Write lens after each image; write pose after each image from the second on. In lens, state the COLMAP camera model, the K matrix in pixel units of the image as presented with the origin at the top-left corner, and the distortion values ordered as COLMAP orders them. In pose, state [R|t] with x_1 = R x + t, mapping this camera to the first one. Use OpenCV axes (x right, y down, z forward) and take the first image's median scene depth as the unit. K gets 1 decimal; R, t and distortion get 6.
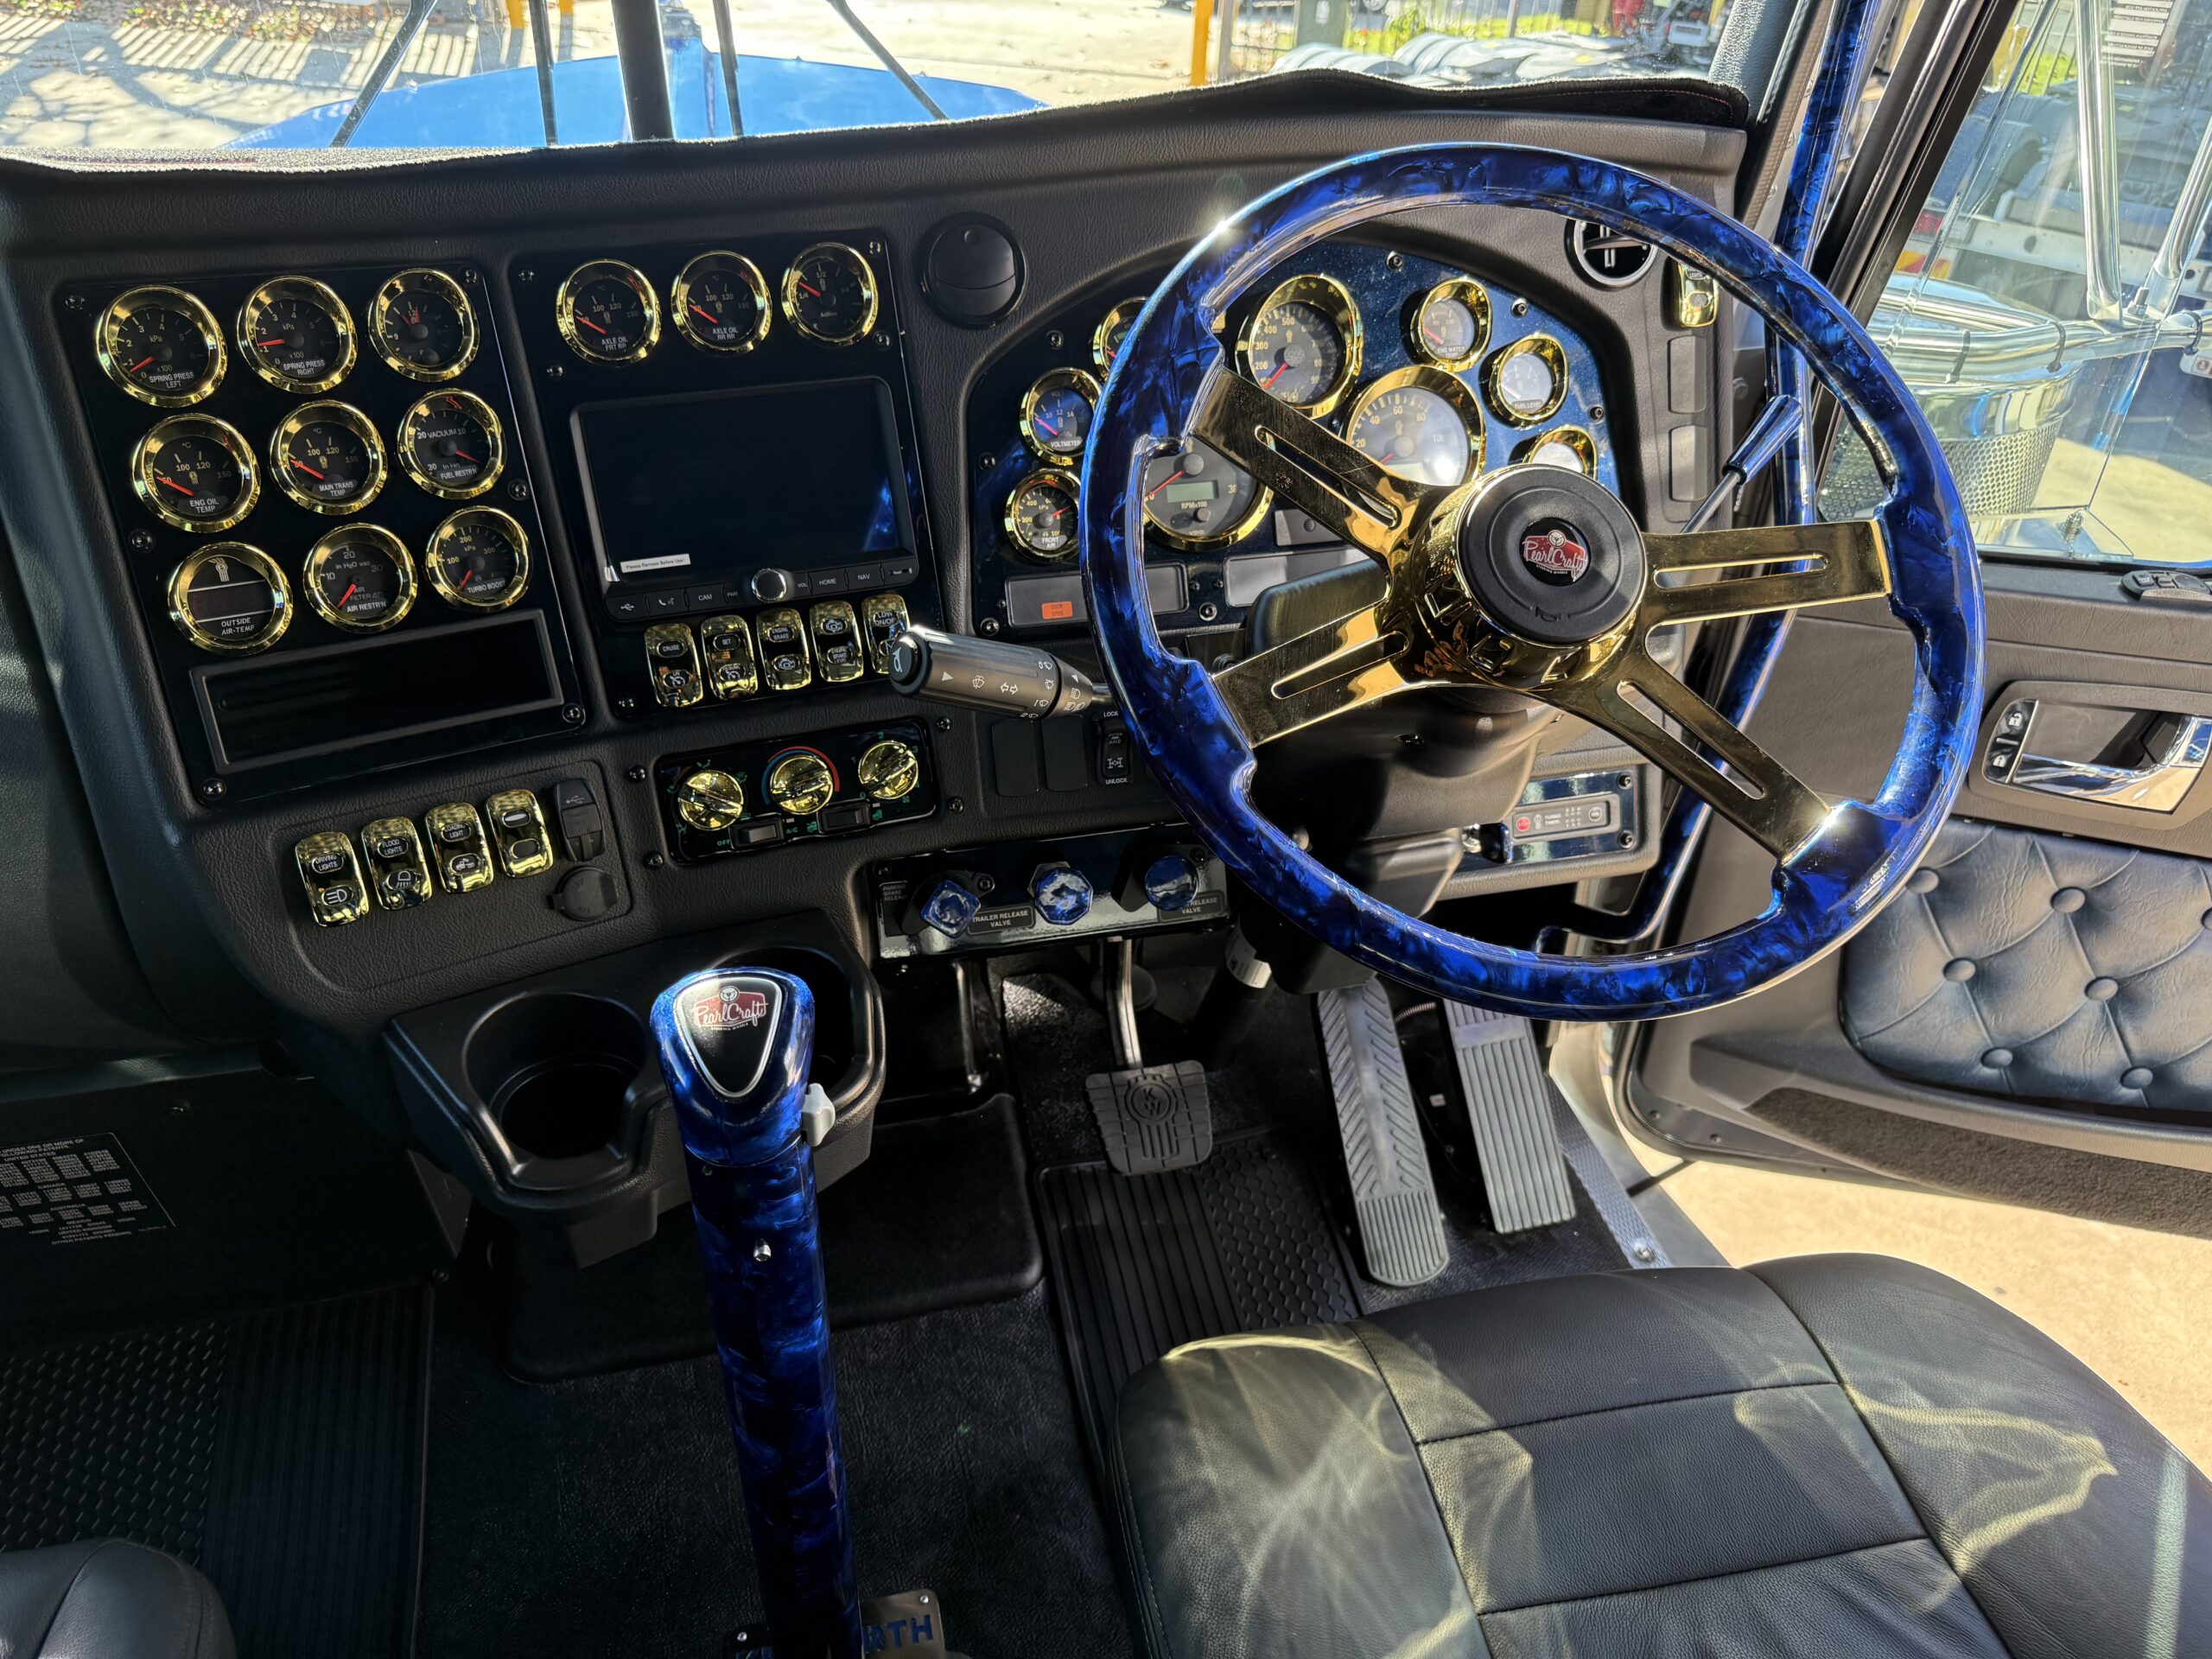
lens RADIAL K [[1550.9, 0, 1087.6], [0, 1550.9, 843.4], [0, 0, 1]] dist [0.034775, -0.047039]
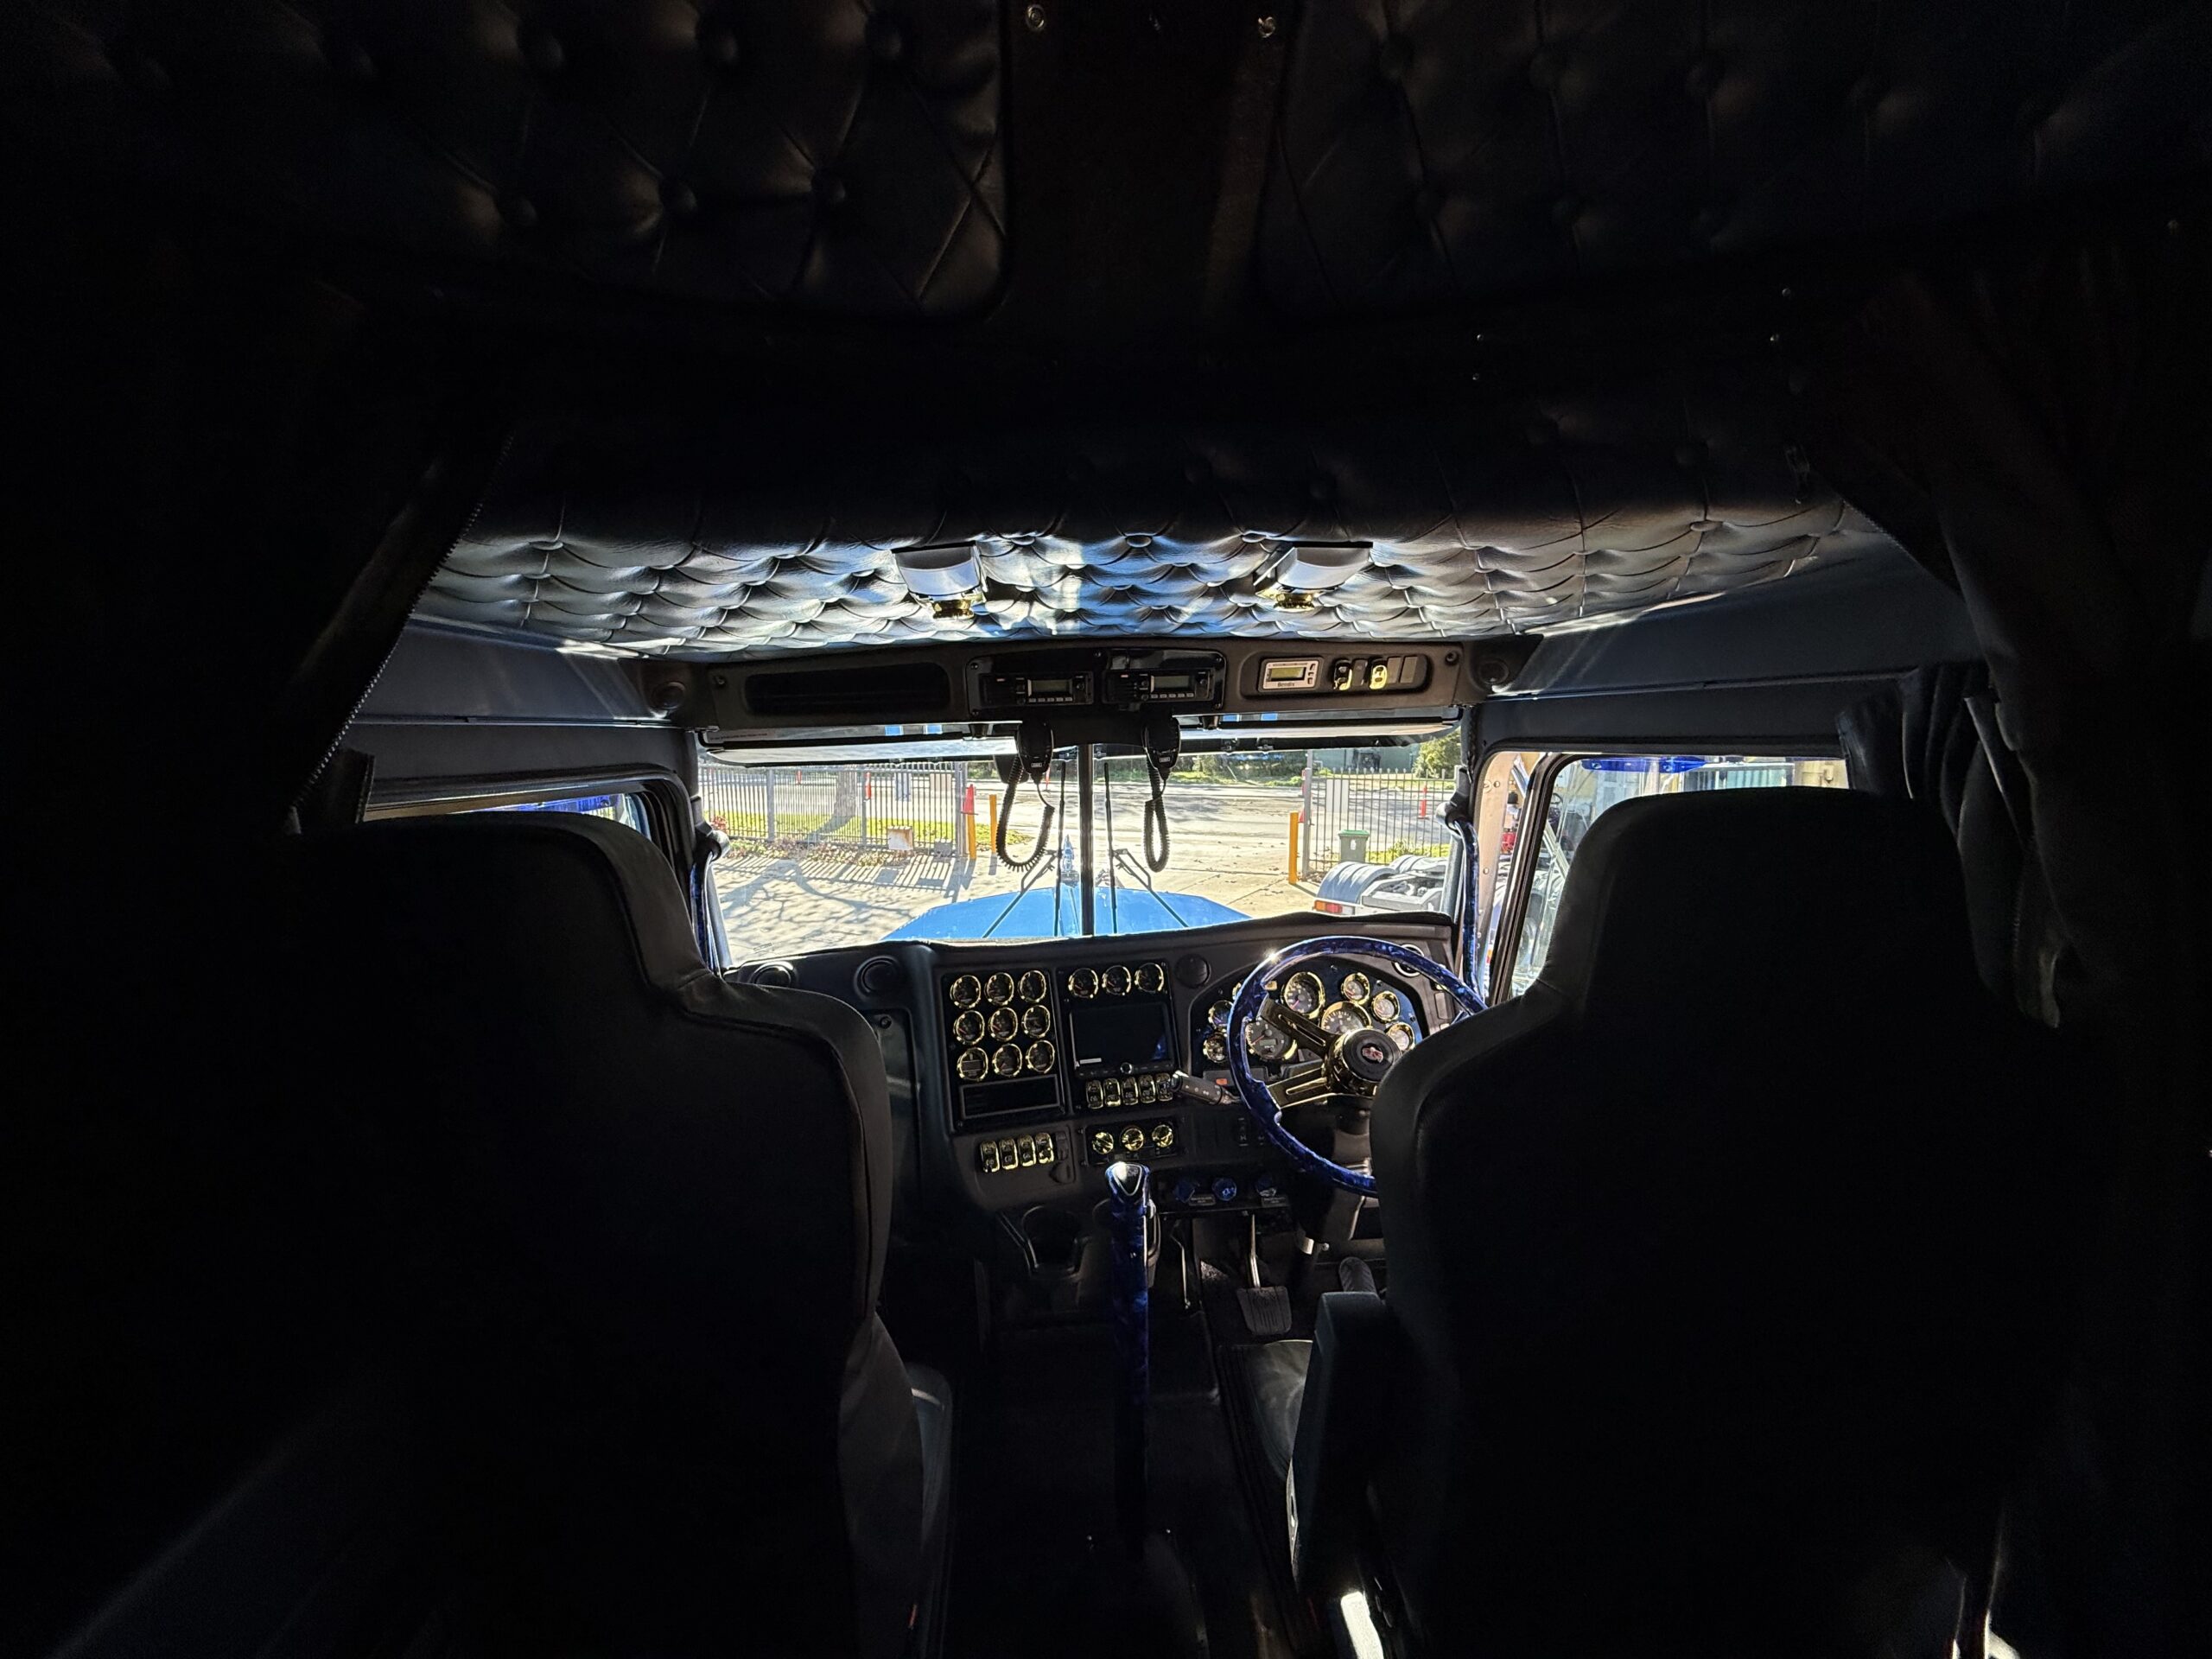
lens RADIAL K [[880.5, 0, 1106.0], [0, 880.5, 829.5], [0, 0, 1]] dist [0.000494, 0.000033]
pose [[0.988725, -0.022870, -0.147983, 0.022717], [-0.051282, 0.876787, -0.478136, 0.251530], [0.140685, 0.480335, 0.865729, -0.731209]]
